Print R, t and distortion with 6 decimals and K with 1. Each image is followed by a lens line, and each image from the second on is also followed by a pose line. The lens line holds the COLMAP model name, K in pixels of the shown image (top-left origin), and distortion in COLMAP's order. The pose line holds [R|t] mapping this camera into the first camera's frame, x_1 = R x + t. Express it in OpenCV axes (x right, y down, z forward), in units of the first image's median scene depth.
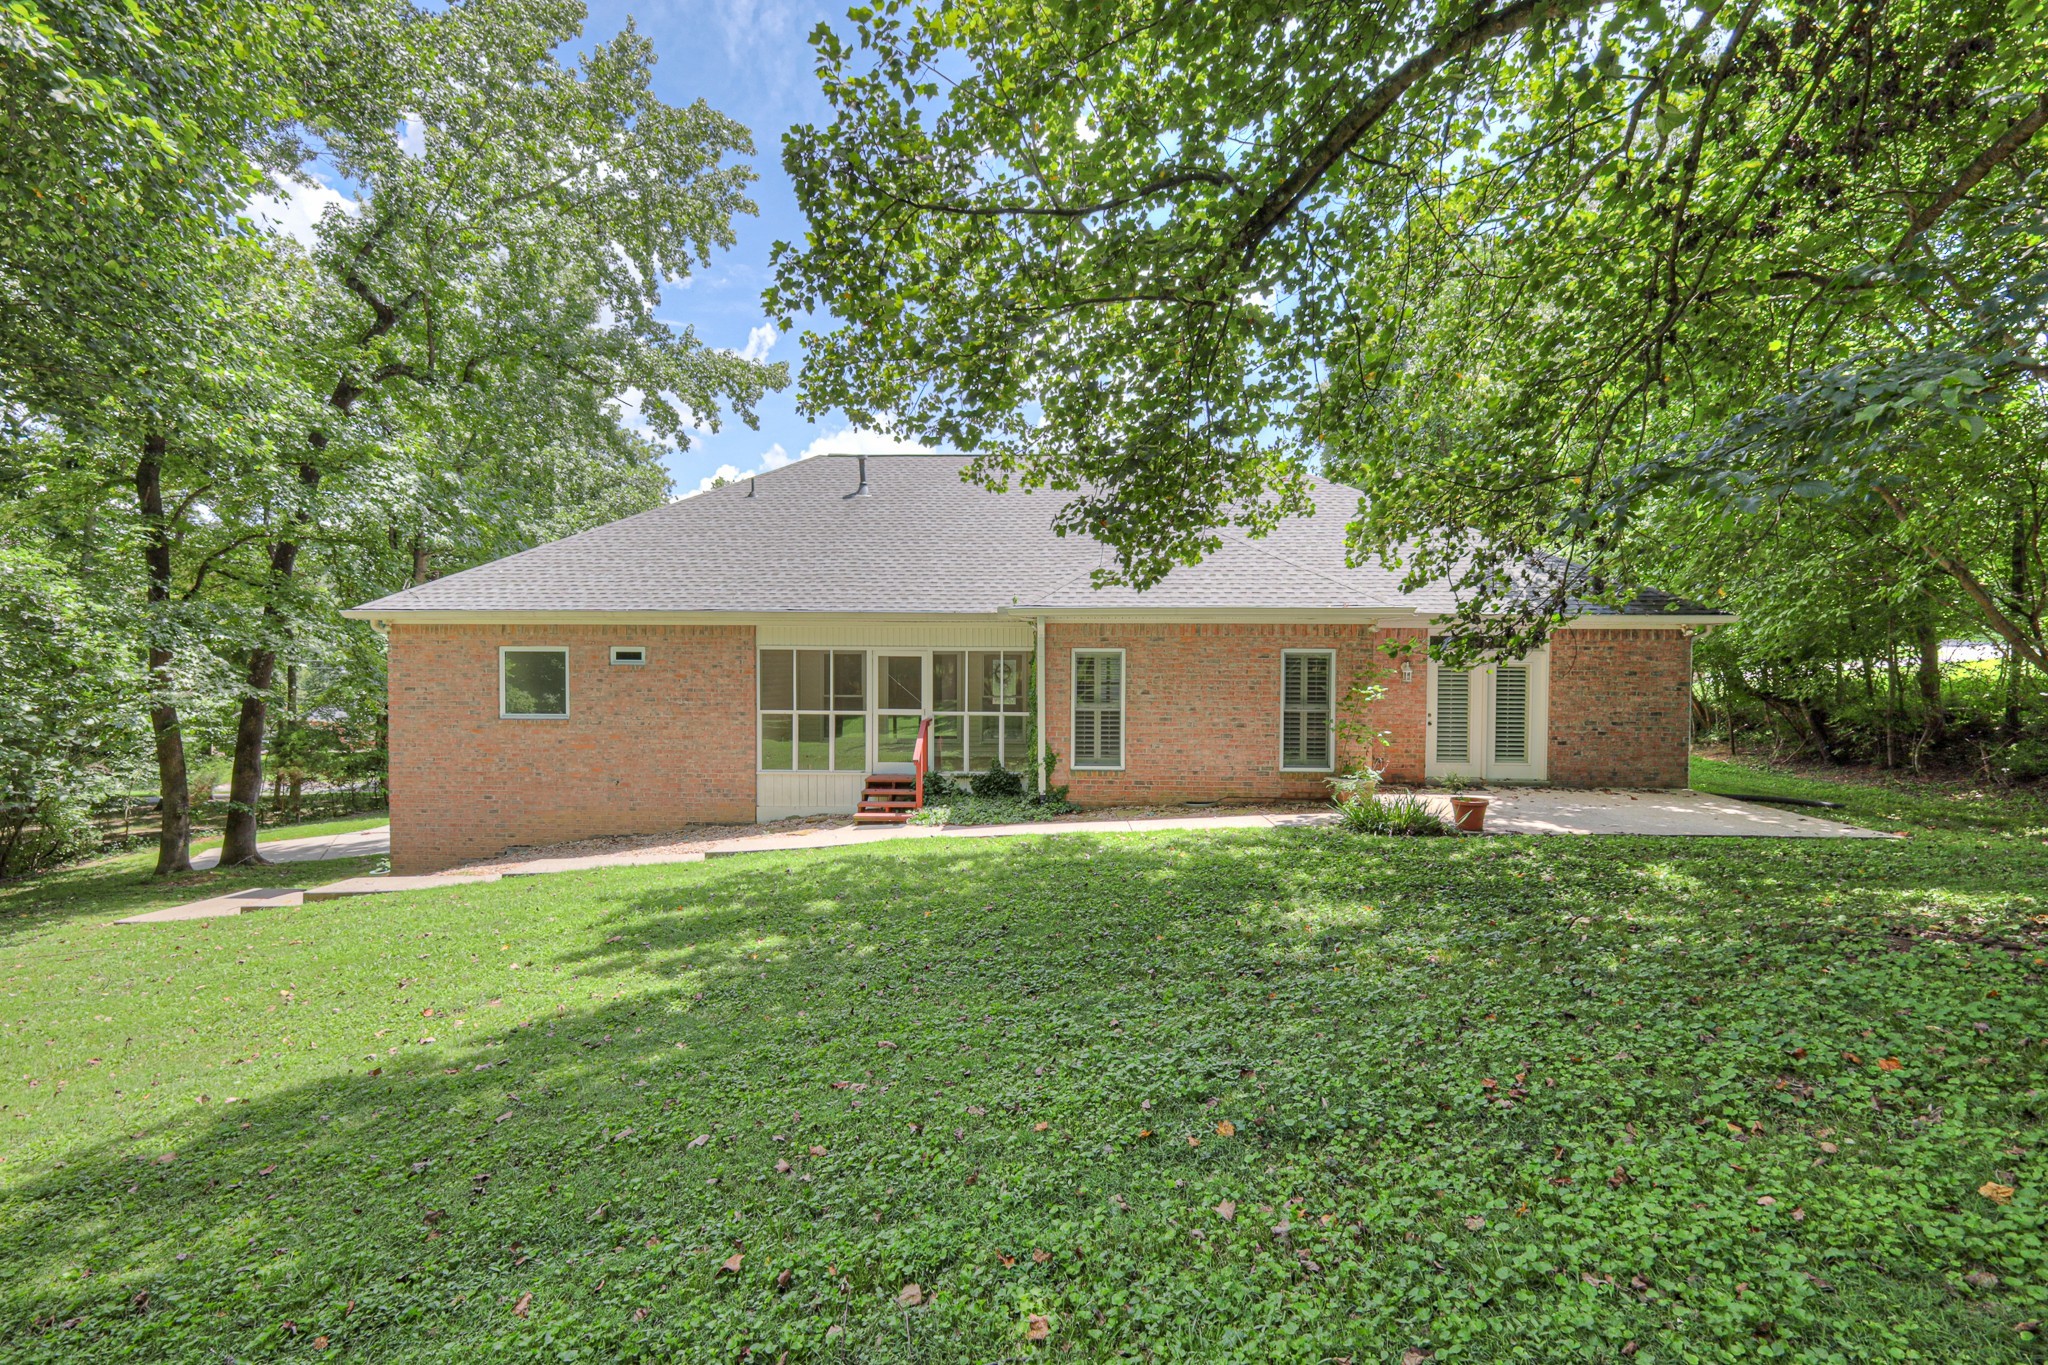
lens RADIAL K [[901.8, 0, 1033.9], [0, 901.8, 680.4], [0, 0, 1]] dist [-0.001178, -0.000055]
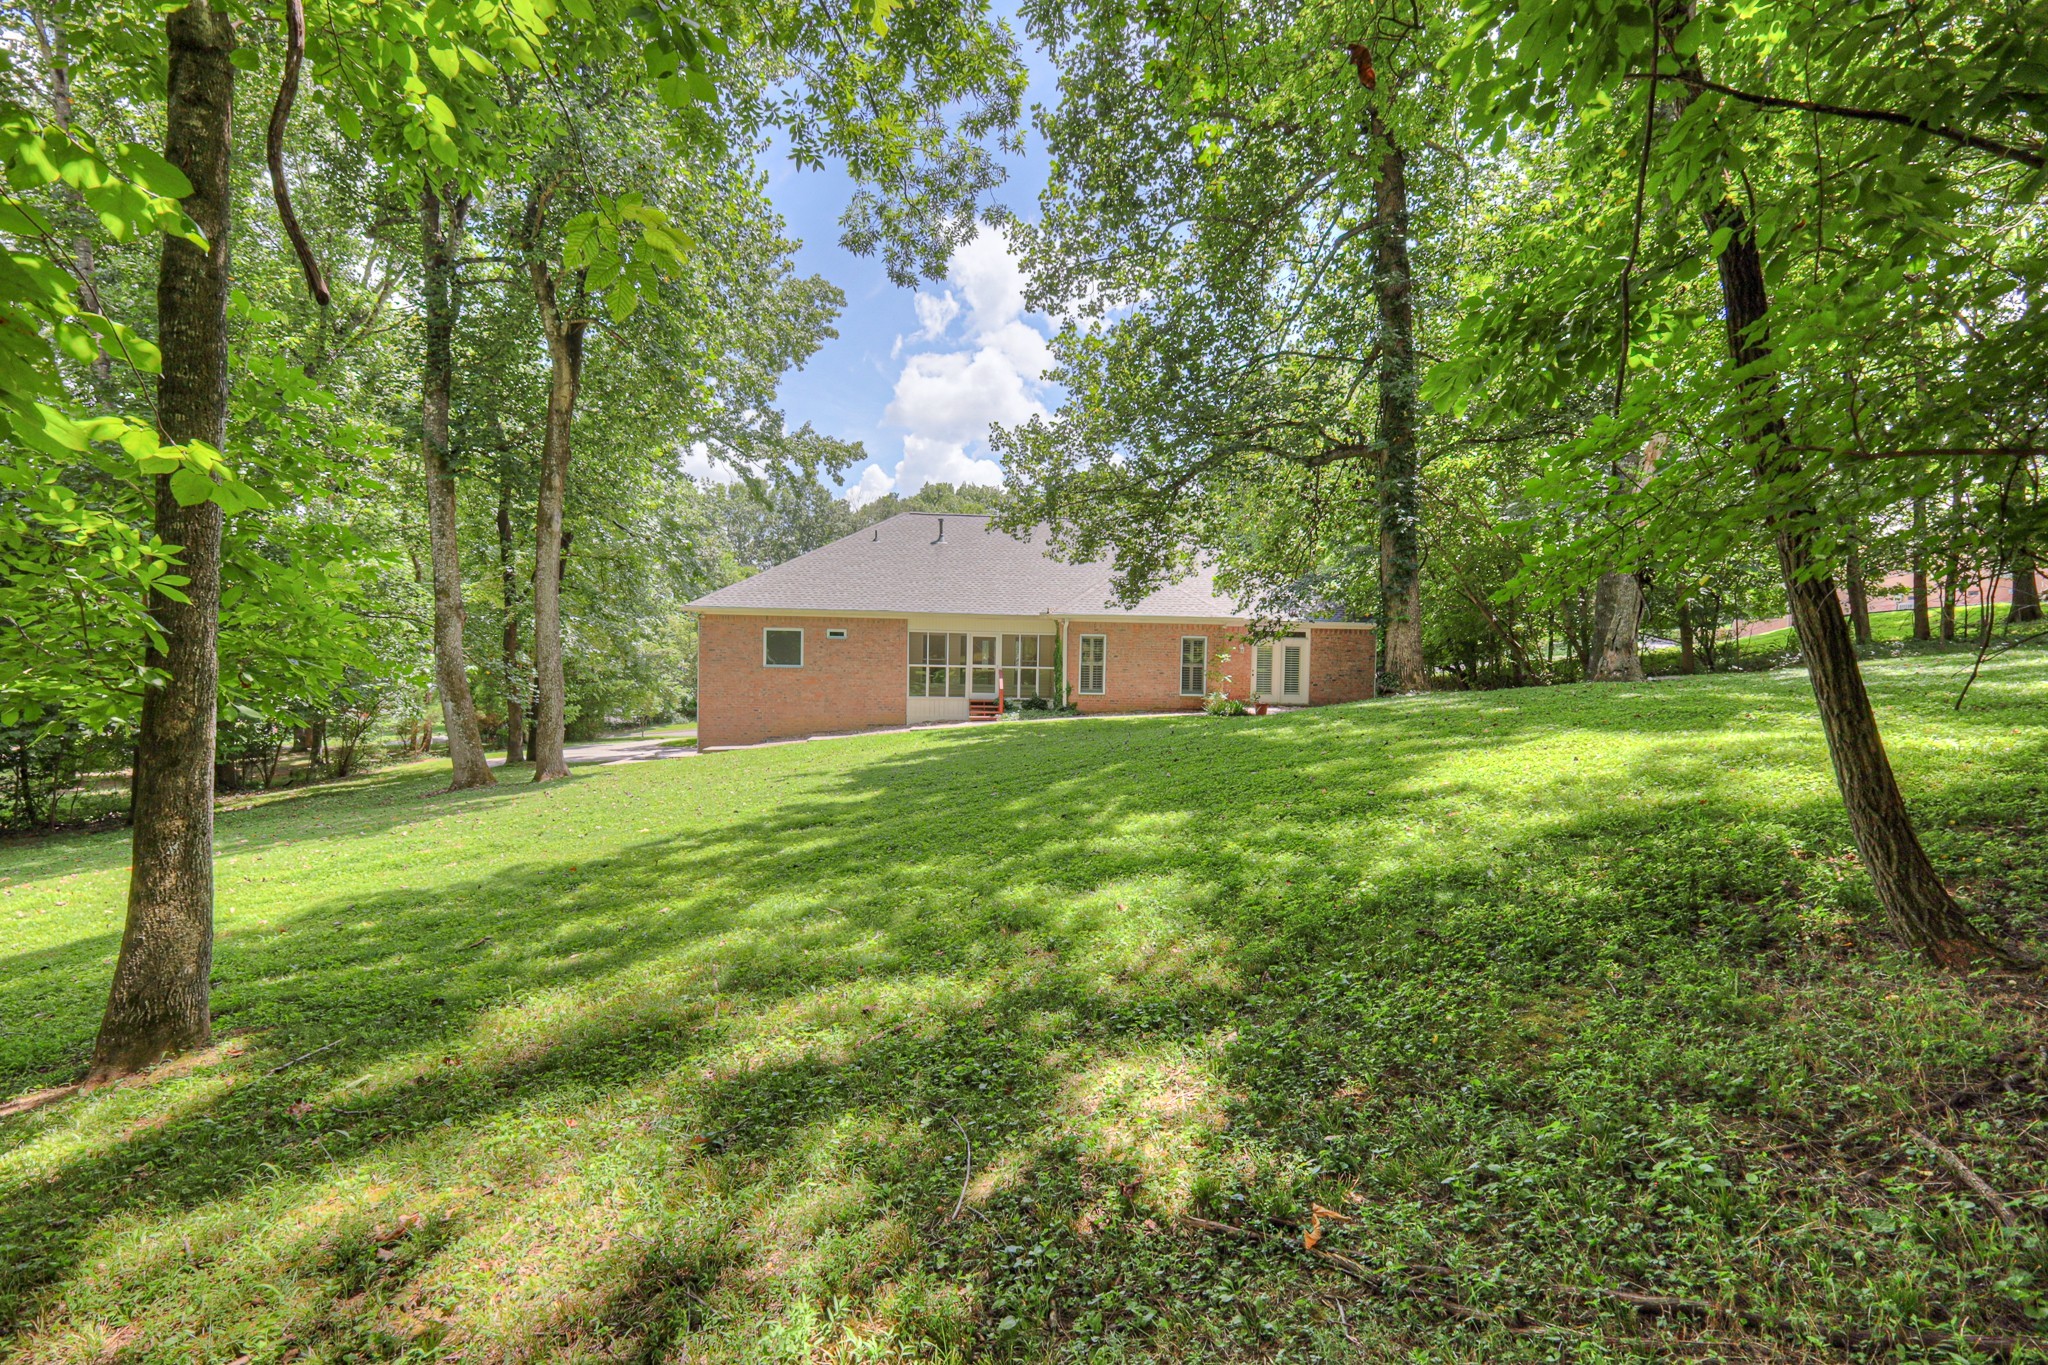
lens RADIAL K [[895.8, 0, 1035.1], [0, 895.8, 667.8], [0, 0, 1]] dist [0.001043, -0.000051]
pose [[0.992130, 0.012291, 0.124607, -0.277125], [-0.012494, 0.999922, 0.000853, 0.036417], [-0.124587, -0.002403, 0.992206, -0.879805]]
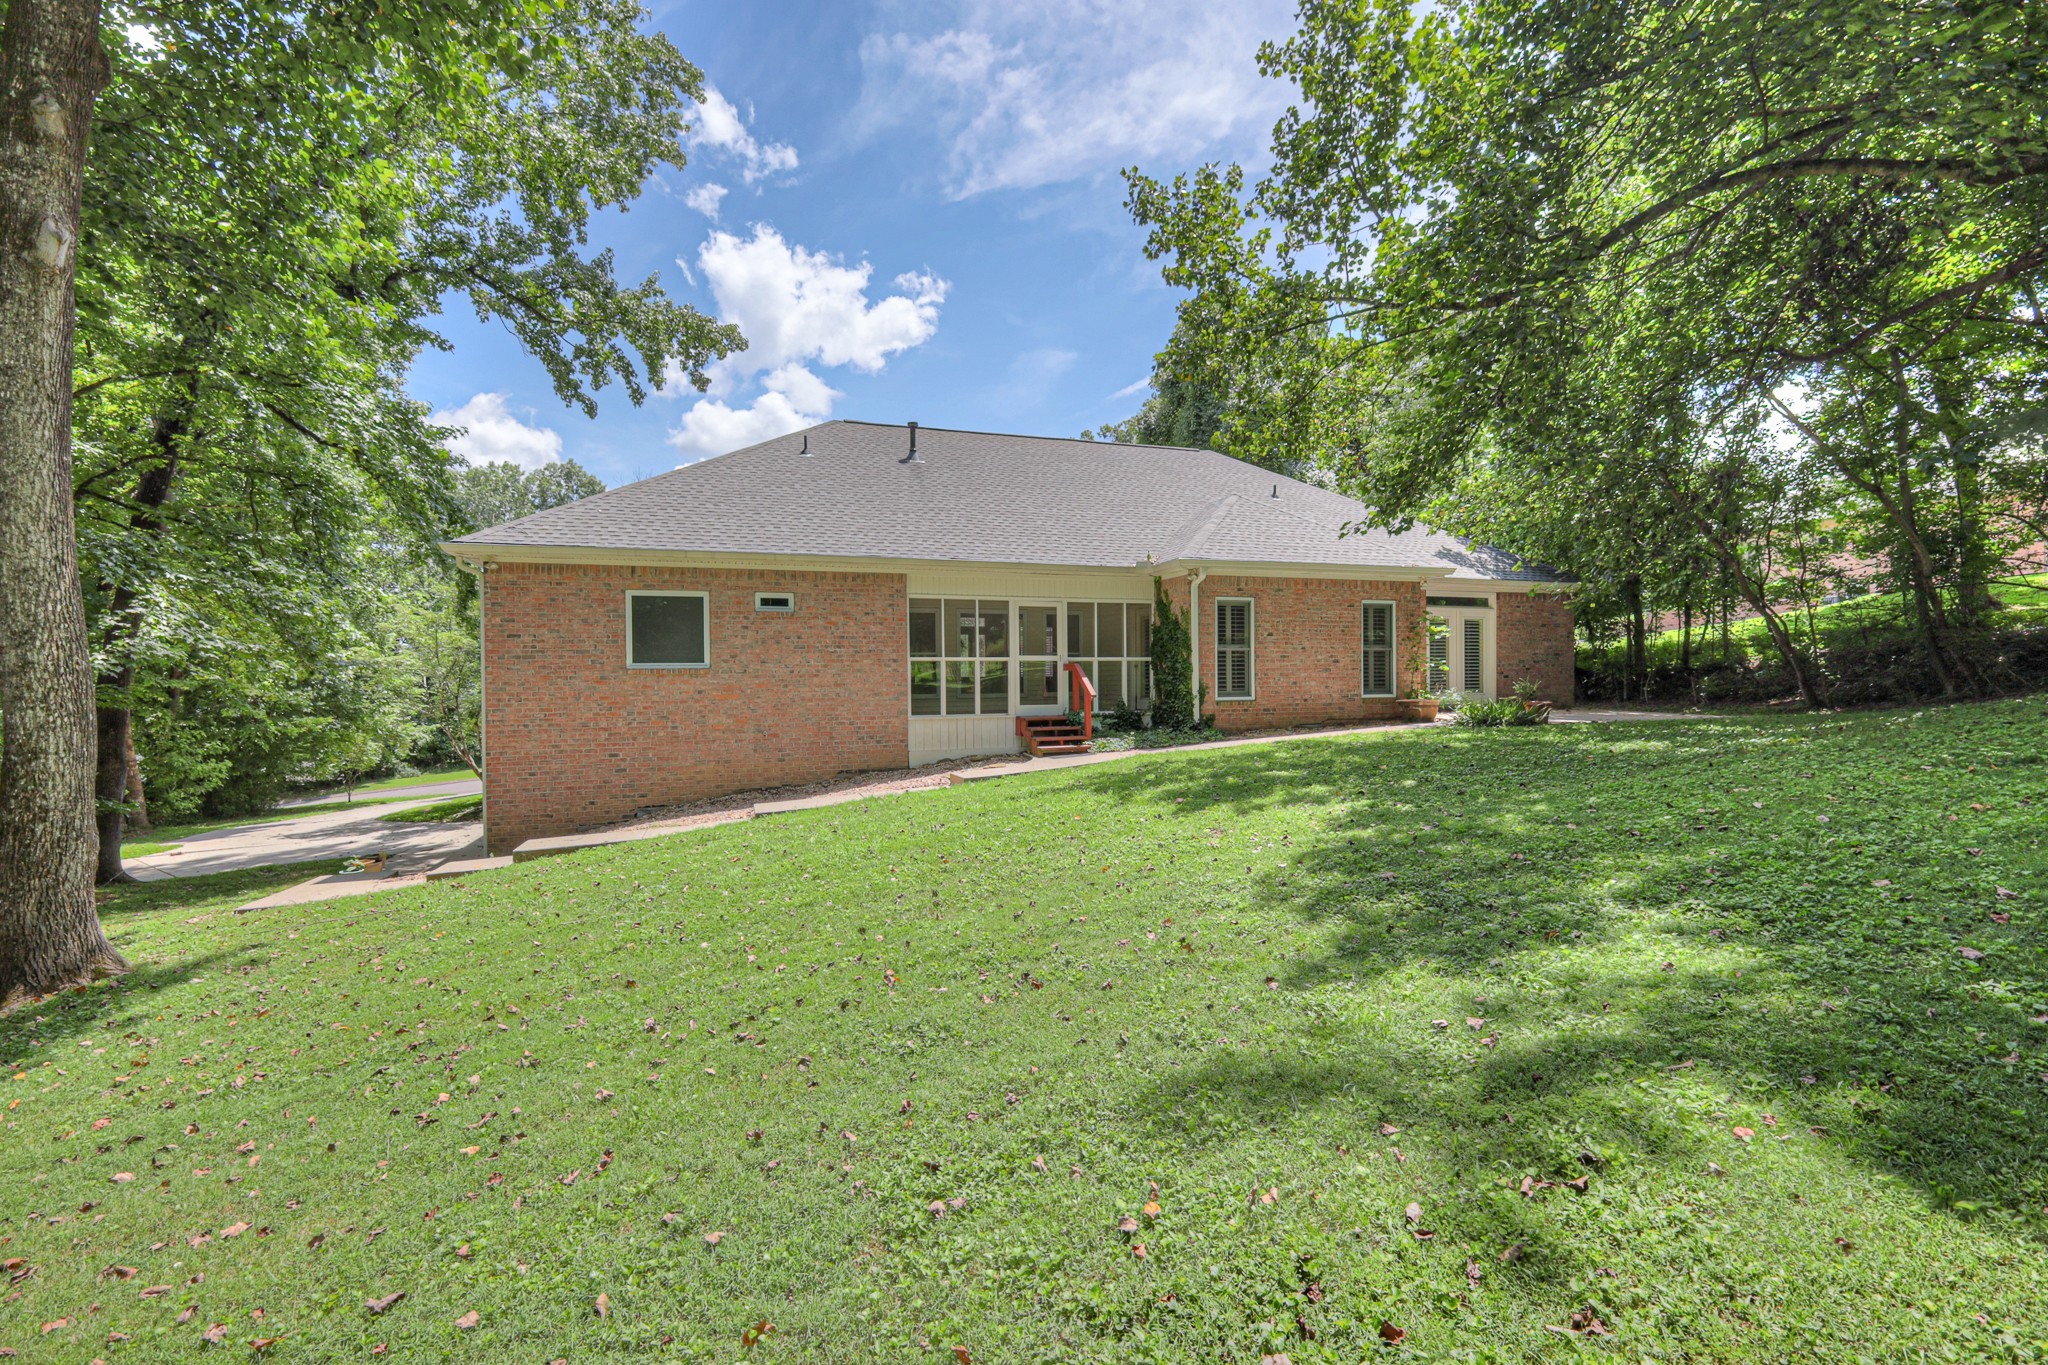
lens RADIAL K [[890.7, 0, 1024.8], [0, 890.7, 677.9], [0, 0, 1]] dist [0.003323, -0.000345]
pose [[0.934485, -0.014285, 0.355715, -0.546075], [0.020324, 0.999706, -0.013246, 0.073262], [-0.355421, 0.019608, 0.934501, 0.010544]]
